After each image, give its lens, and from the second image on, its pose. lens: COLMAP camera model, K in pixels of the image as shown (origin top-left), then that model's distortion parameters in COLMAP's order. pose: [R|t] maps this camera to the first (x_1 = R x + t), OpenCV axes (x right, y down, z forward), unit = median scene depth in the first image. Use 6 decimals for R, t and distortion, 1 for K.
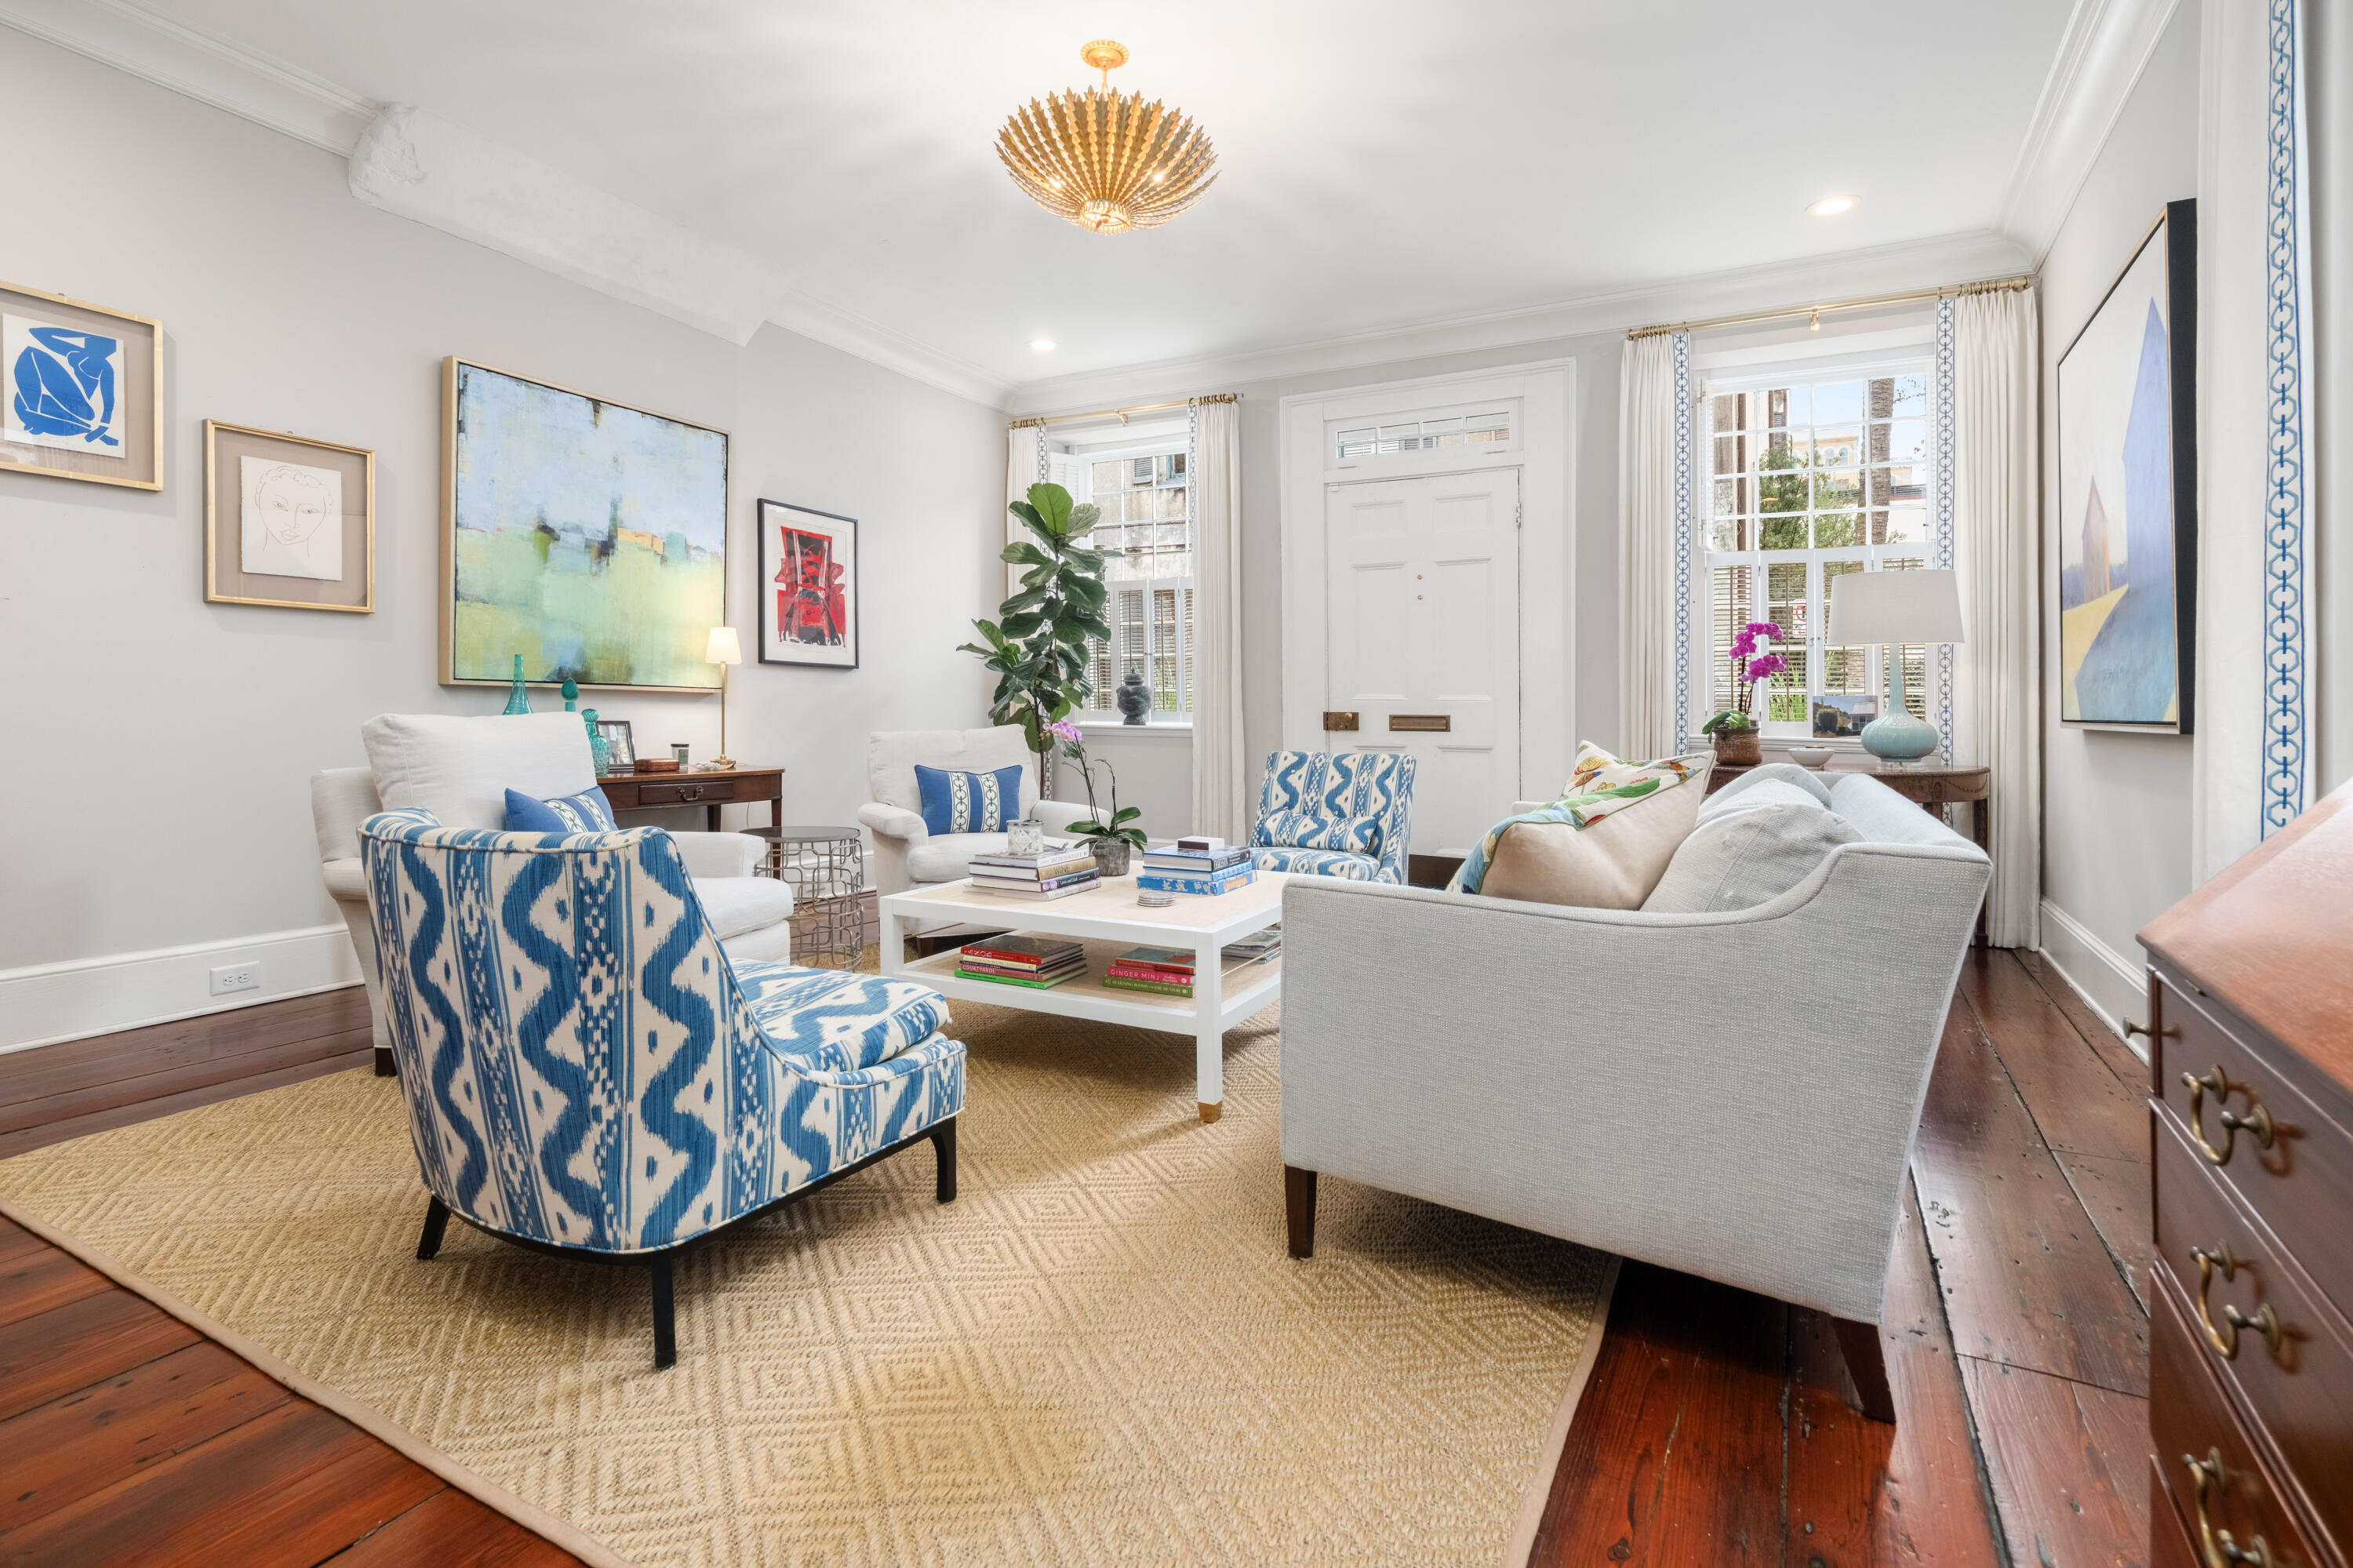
lens RADIAL K [[1112.3, 0, 1045.5], [0, 1112.3, 711.6], [0, 0, 1]] dist [0.012546, -0.000820]
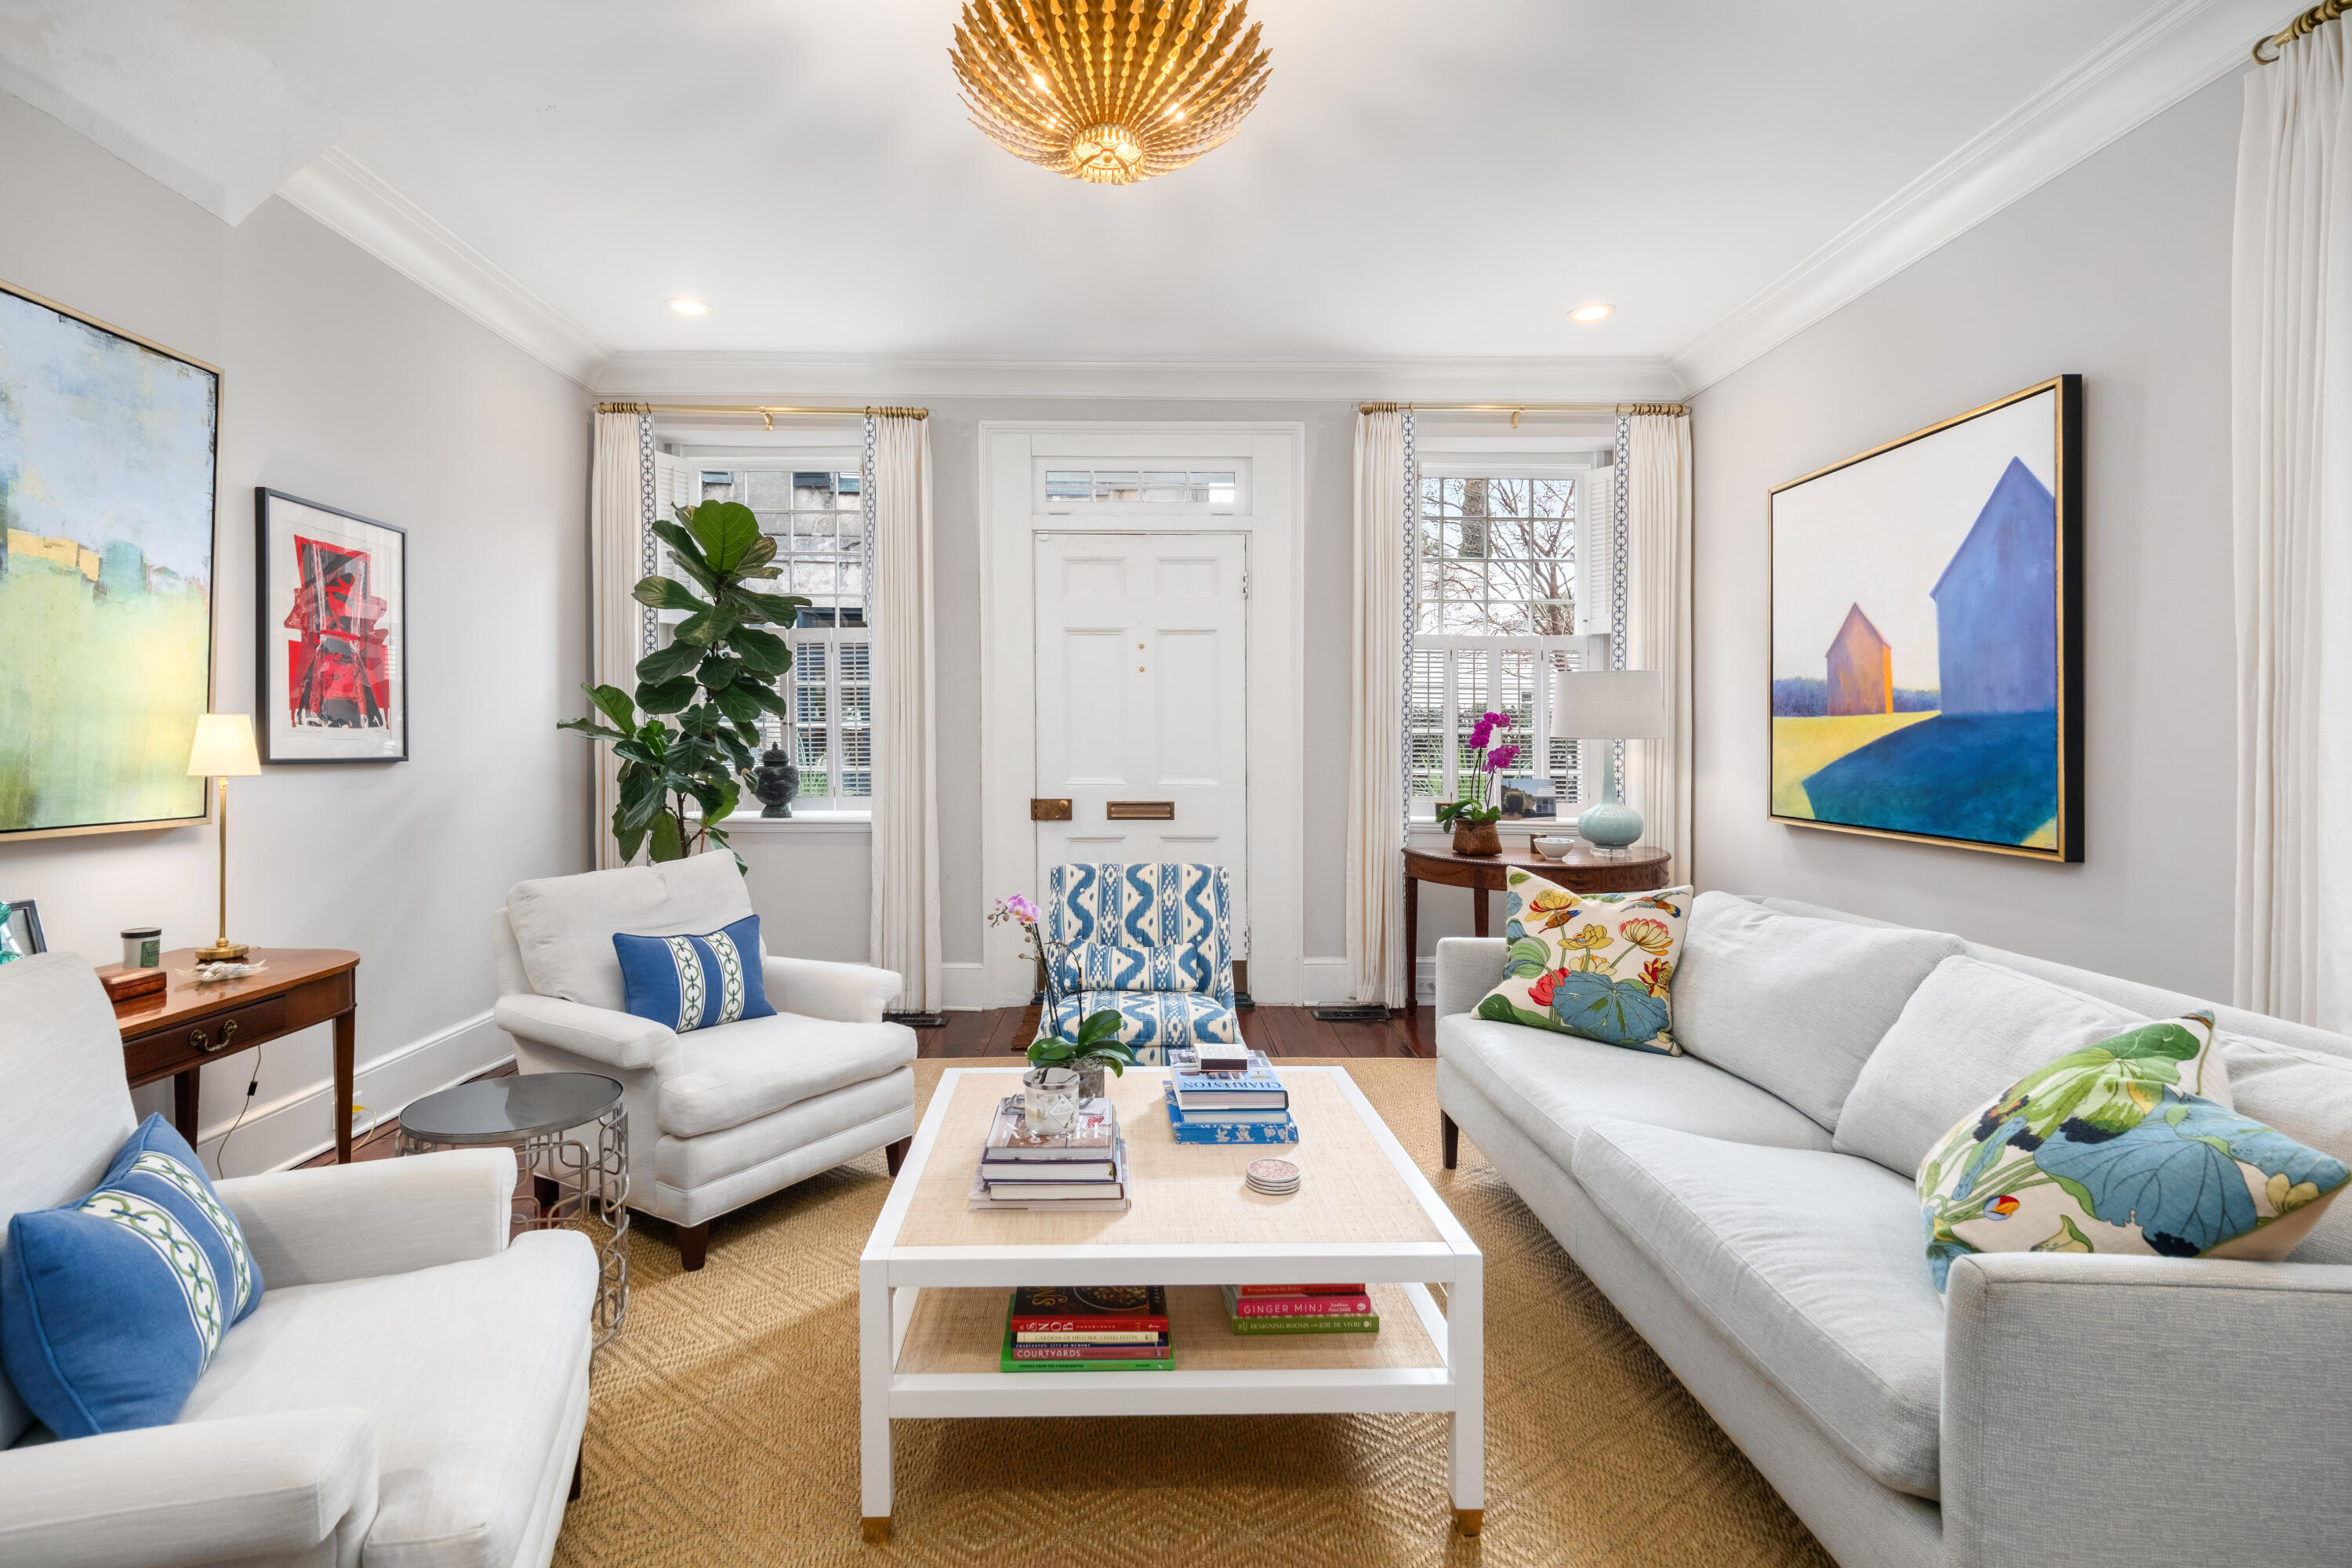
lens RADIAL K [[1168.1, 0, 1082.6], [0, 1168.1, 745.8], [0, 0, 1]] dist [0.015957, -0.028937]
pose [[0.861182, -0.012204, 0.508150, -0.214081], [0.008481, 0.999918, 0.009641, -0.061237], [-0.508226, -0.003993, 0.861215, 0.267622]]
